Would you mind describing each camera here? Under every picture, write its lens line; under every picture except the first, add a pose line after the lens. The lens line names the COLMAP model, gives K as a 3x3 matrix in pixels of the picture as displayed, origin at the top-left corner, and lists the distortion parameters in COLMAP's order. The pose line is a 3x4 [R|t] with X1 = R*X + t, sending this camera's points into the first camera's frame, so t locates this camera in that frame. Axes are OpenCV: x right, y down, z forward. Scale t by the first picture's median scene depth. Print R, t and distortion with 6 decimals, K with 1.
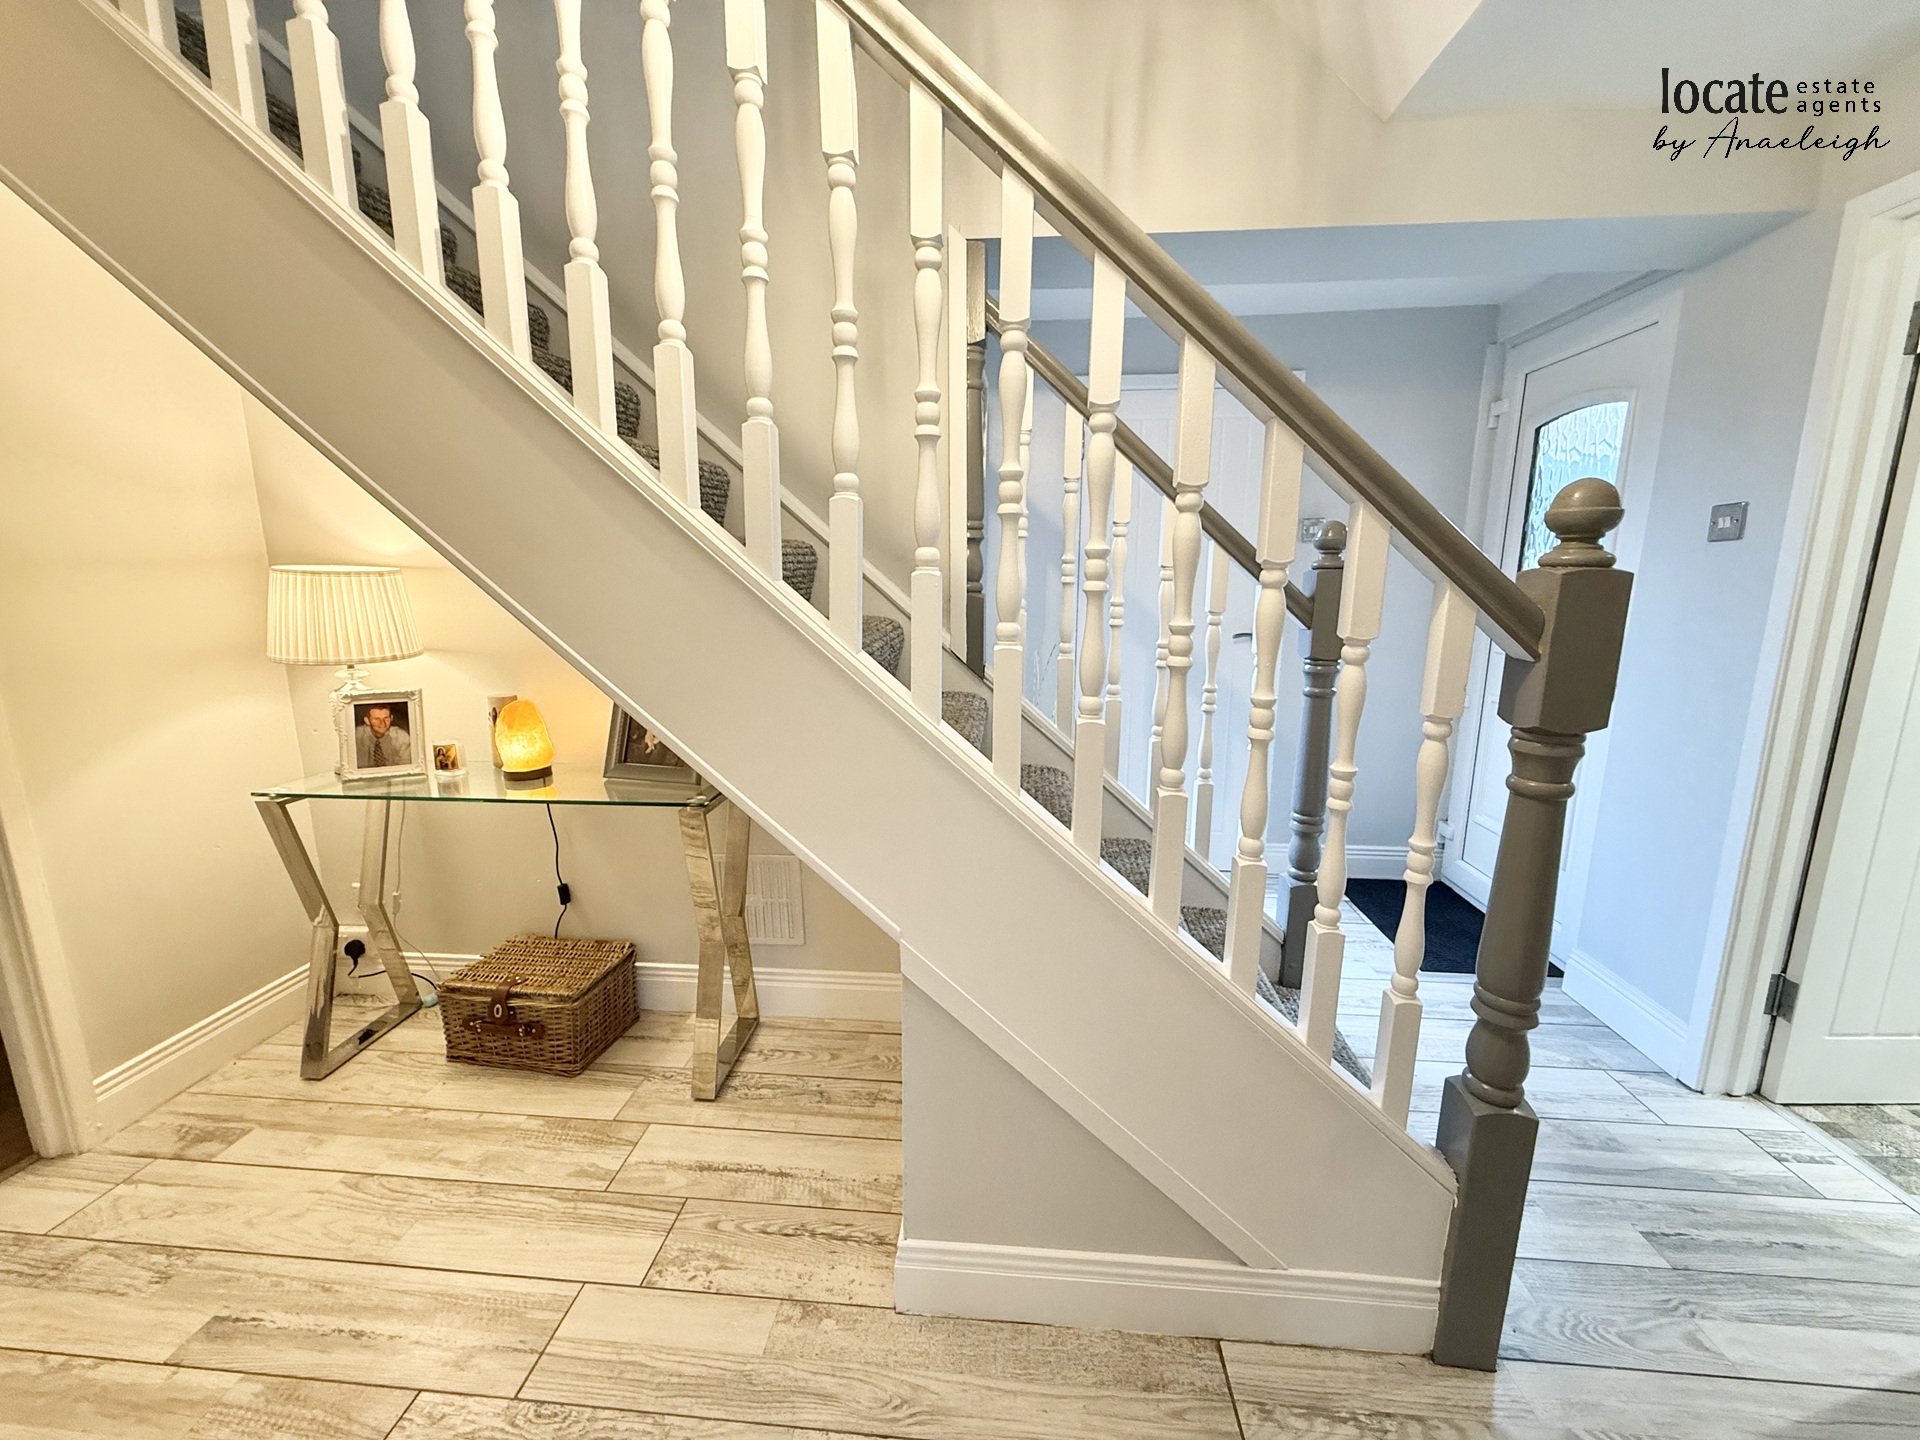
lens RADIAL K [[764.0, 0, 955.4], [0, 764.0, 721.8], [0, 0, 1]] dist [0.000734, -0.000492]
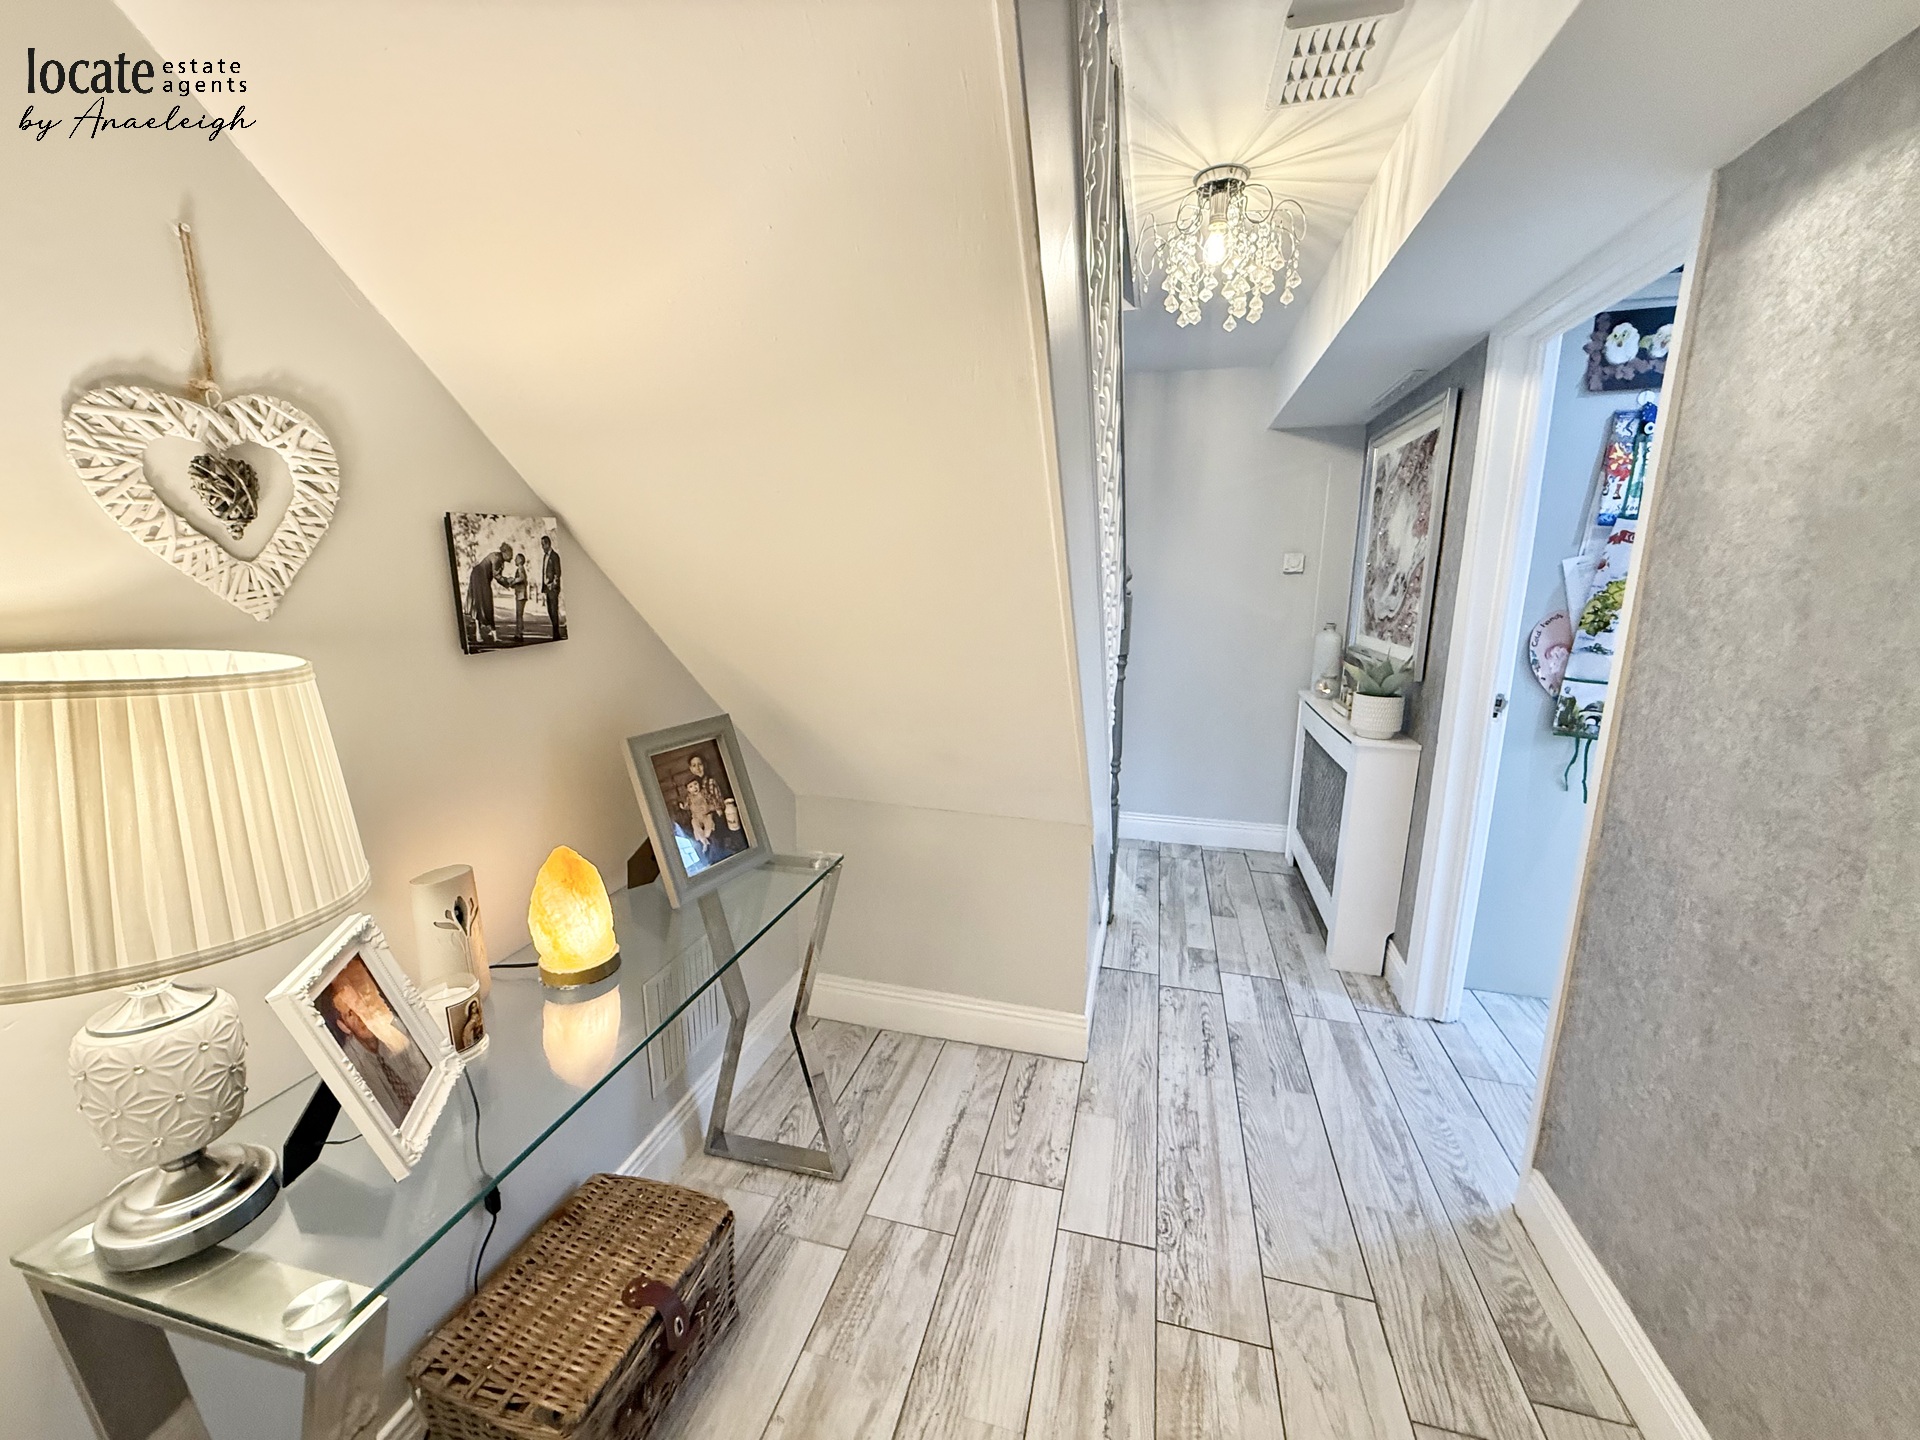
lens RADIAL K [[764.0, 0, 955.4], [0, 764.0, 721.8], [0, 0, 1]] dist [0.000734, -0.000492]
pose [[0.174660, -0.198479, 0.964417, -1.270399], [0.182109, 0.969086, 0.166459, -0.198115], [-0.967642, 0.146556, 0.205405, 0.689396]]
